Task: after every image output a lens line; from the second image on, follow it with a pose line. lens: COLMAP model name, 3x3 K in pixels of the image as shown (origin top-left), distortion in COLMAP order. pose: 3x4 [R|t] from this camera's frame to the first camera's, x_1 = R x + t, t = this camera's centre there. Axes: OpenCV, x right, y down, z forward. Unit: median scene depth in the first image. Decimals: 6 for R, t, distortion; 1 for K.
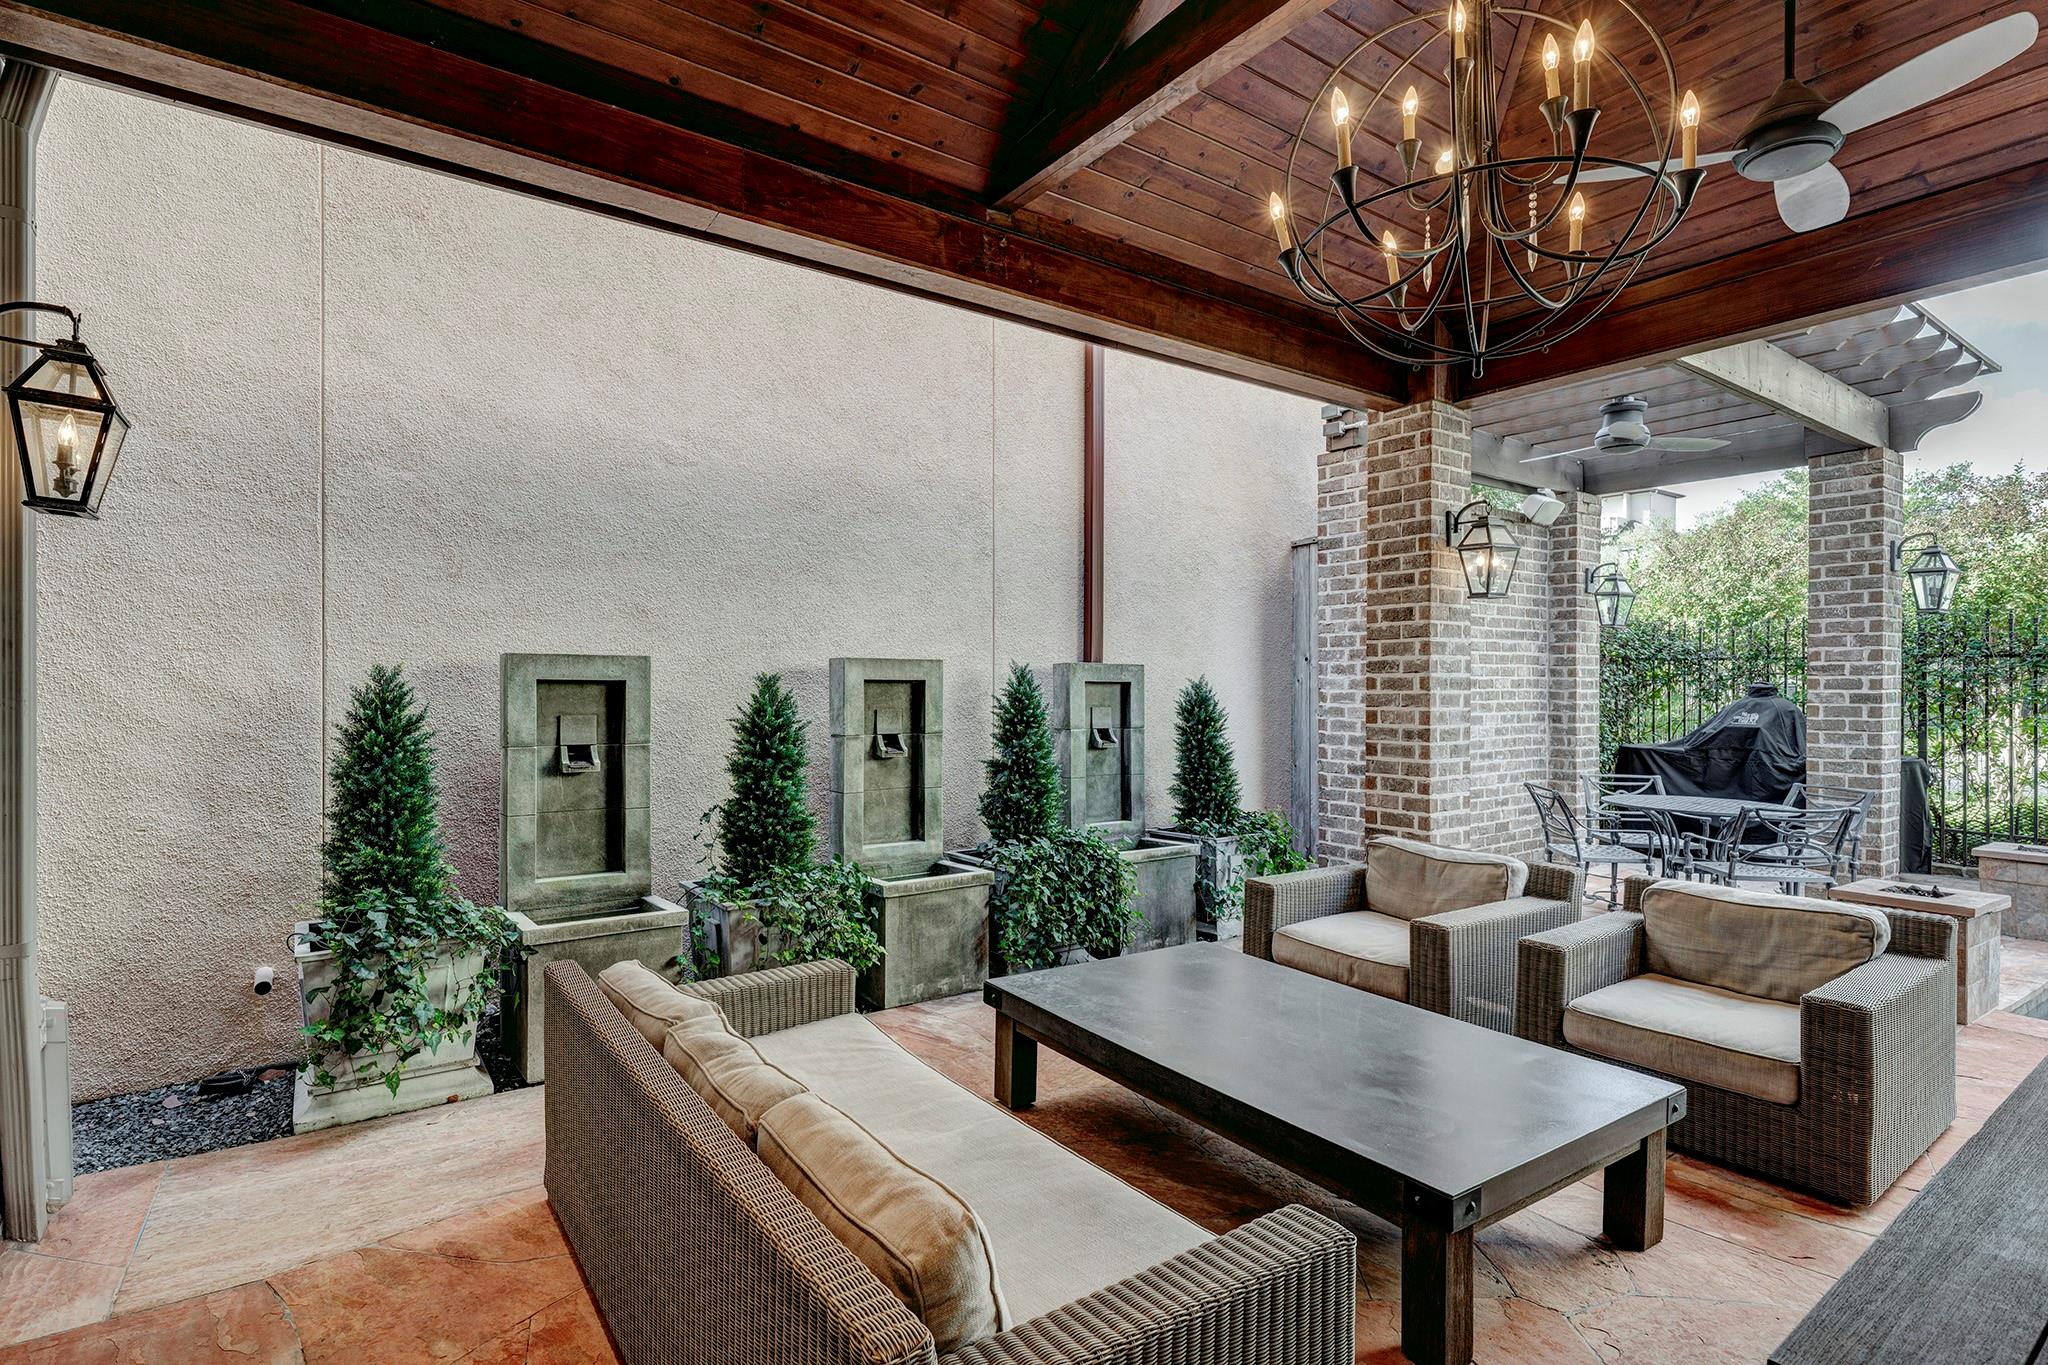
lens RADIAL K [[1025.4, 0, 1012.3], [0, 1025.4, 681.2], [0, 0, 1]] dist [-0.000801, -0.000086]
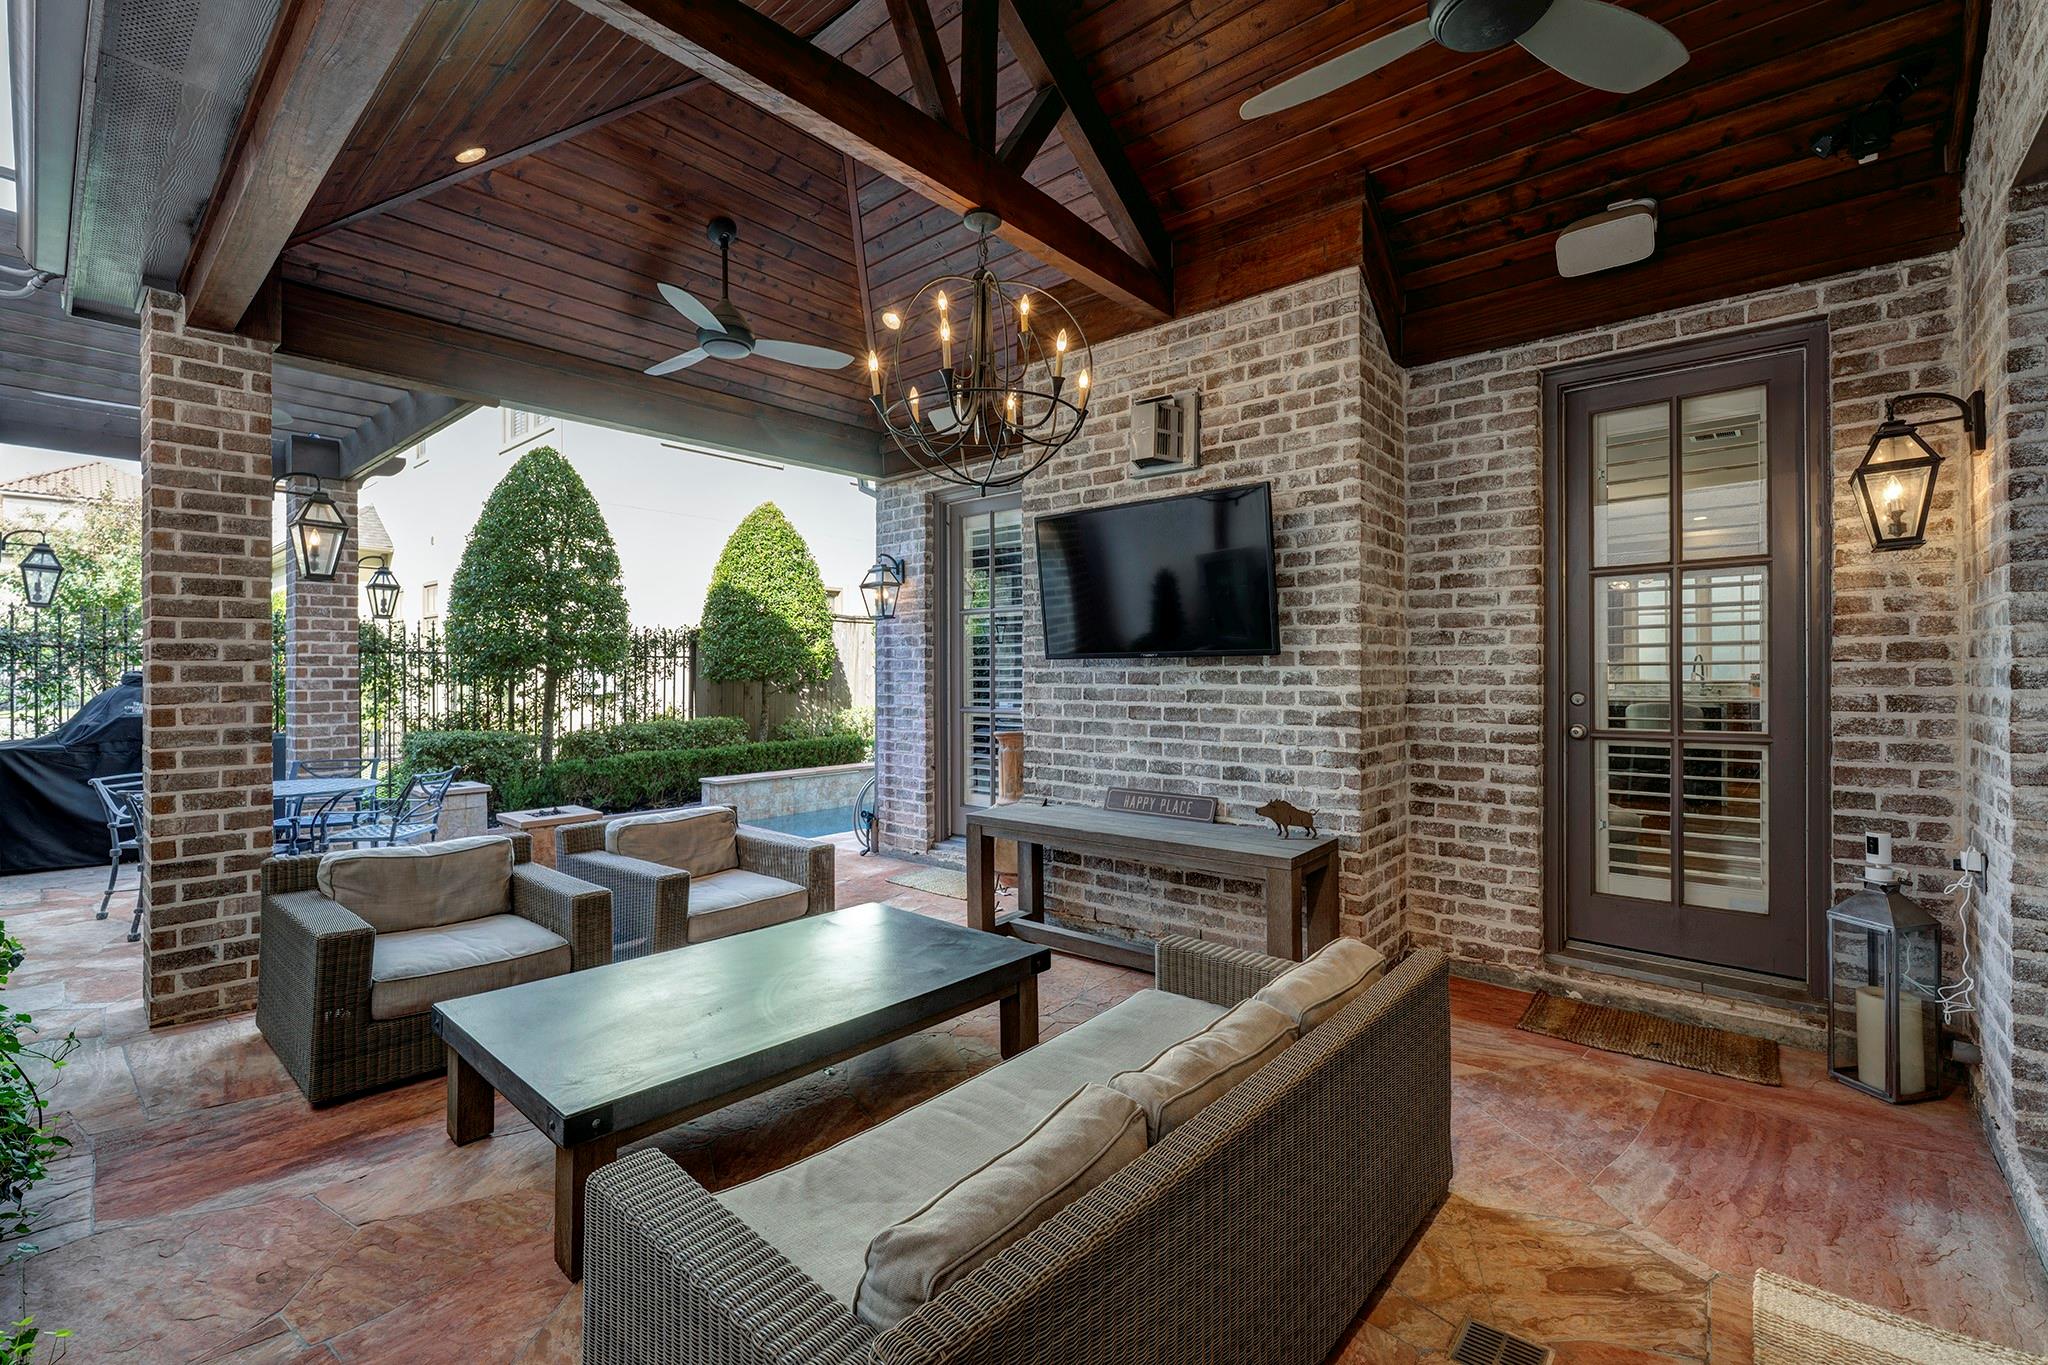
lens RADIAL K [[874.2, 0, 1012.4], [0, 874.2, 677.0], [0, 0, 1]] dist [0.000706, -0.000478]
pose [[-0.237706, -0.007736, 0.971306, -0.425845], [-0.000570, 0.999969, 0.007825, -0.000740], [-0.971337, 0.001306, -0.237703, 0.549119]]
